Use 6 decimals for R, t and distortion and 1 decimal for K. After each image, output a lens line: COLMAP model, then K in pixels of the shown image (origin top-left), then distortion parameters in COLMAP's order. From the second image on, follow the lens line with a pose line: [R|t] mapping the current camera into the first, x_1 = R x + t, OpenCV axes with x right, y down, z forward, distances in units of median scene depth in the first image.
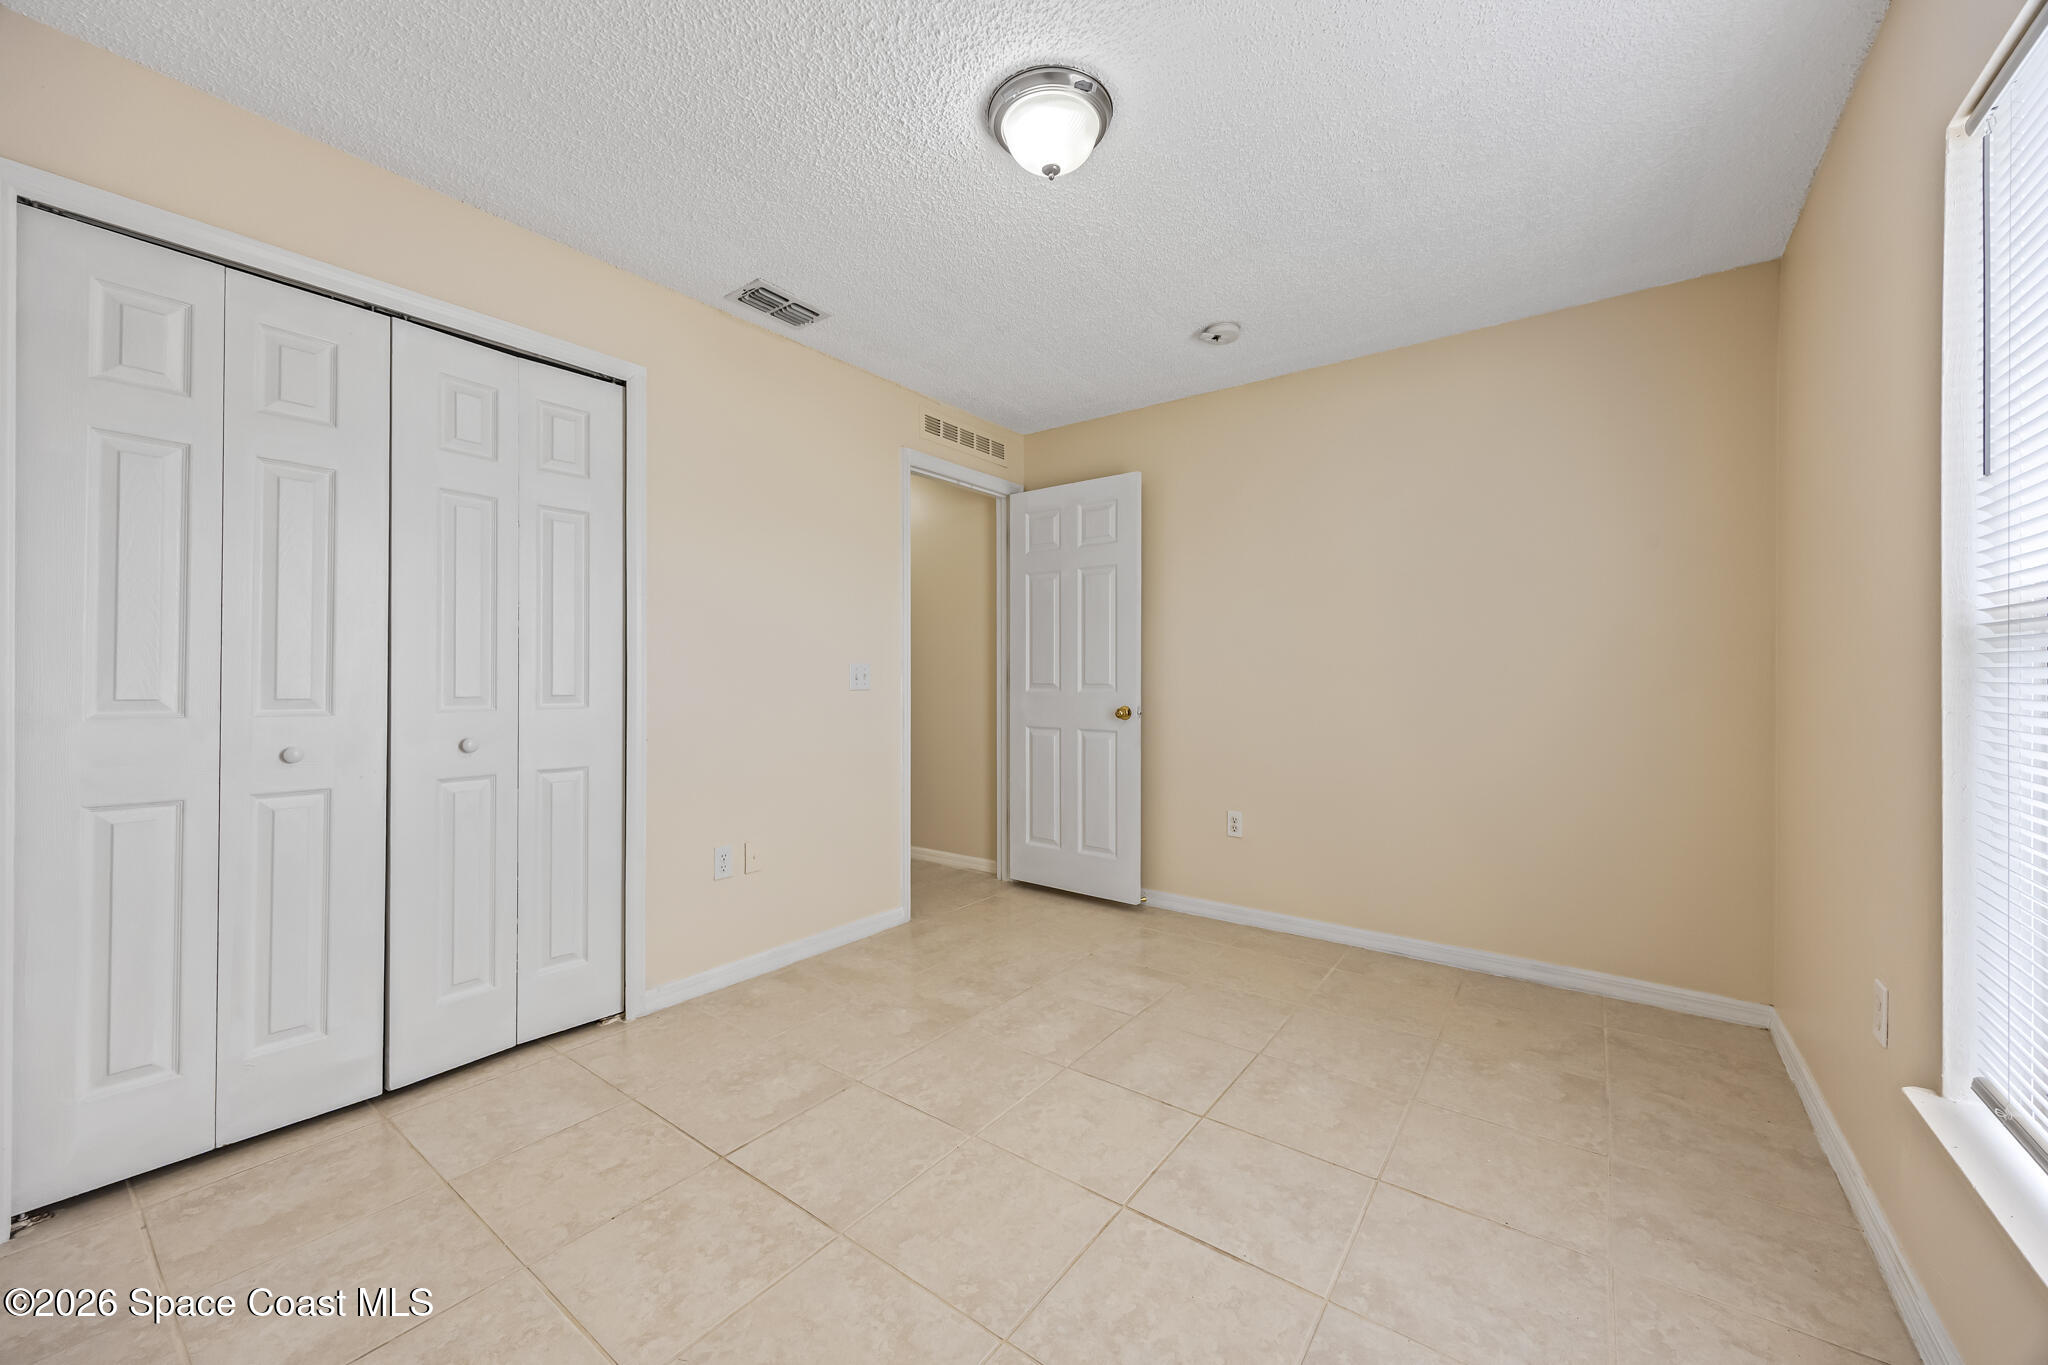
lens RADIAL K [[769.4, 0, 1020.6], [0, 769.4, 675.5], [0, 0, 1]] dist [0.002603, 0.000248]
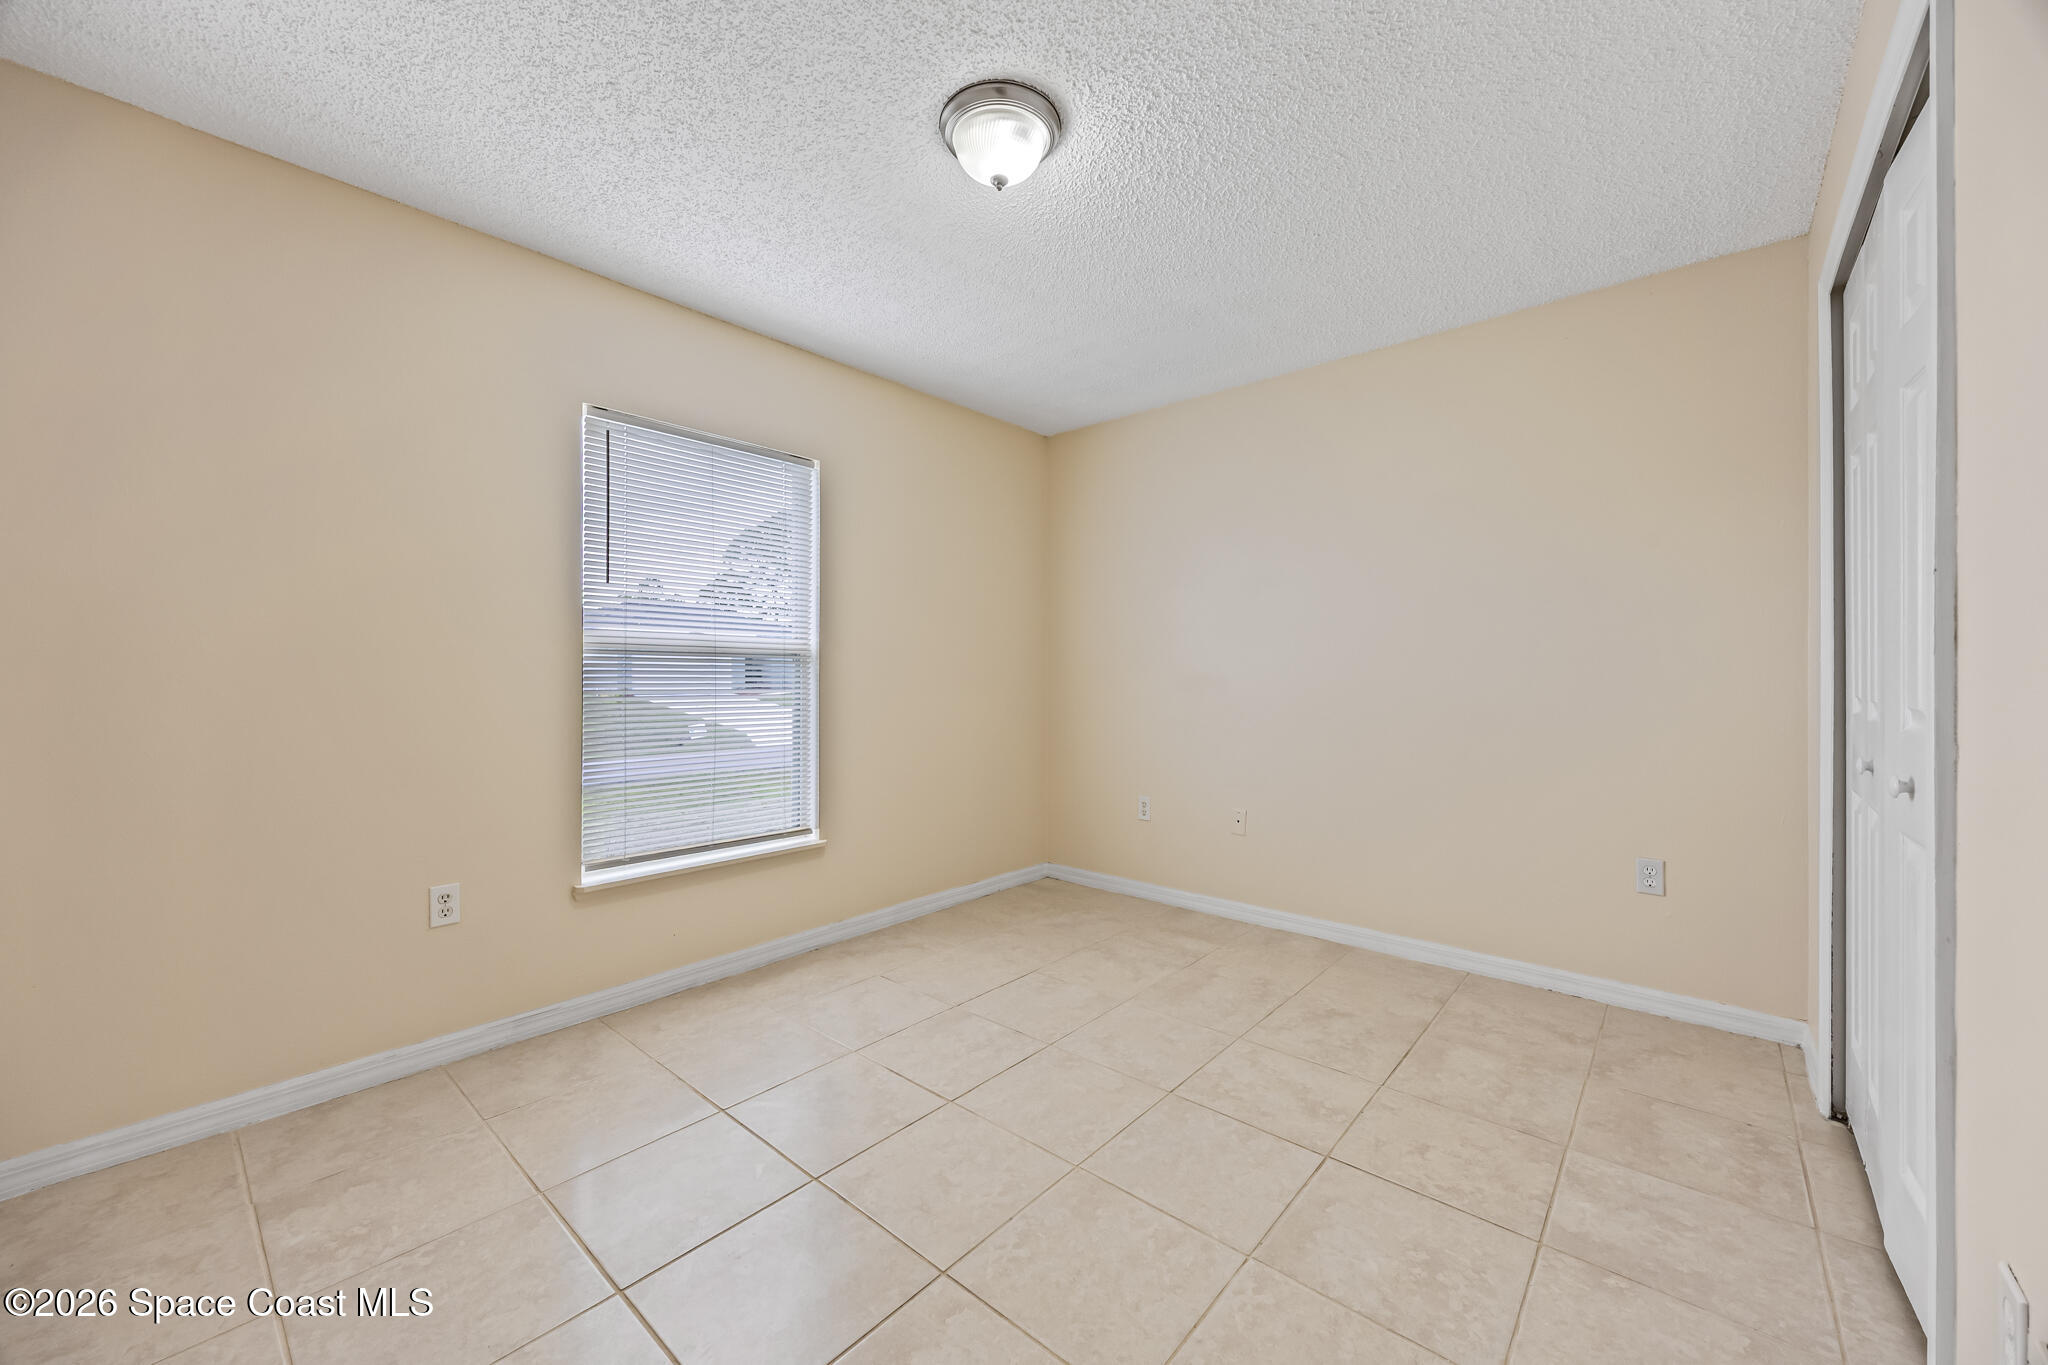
lens RADIAL K [[769.4, 0, 1020.6], [0, 769.4, 675.5], [0, 0, 1]] dist [0.002603, 0.000248]
pose [[-0.996581, -0.002189, 0.082589, -0.069867], [-0.002230, 0.999997, -0.000398, 0.002677], [-0.082588, -0.000581, -0.996584, 1.962480]]
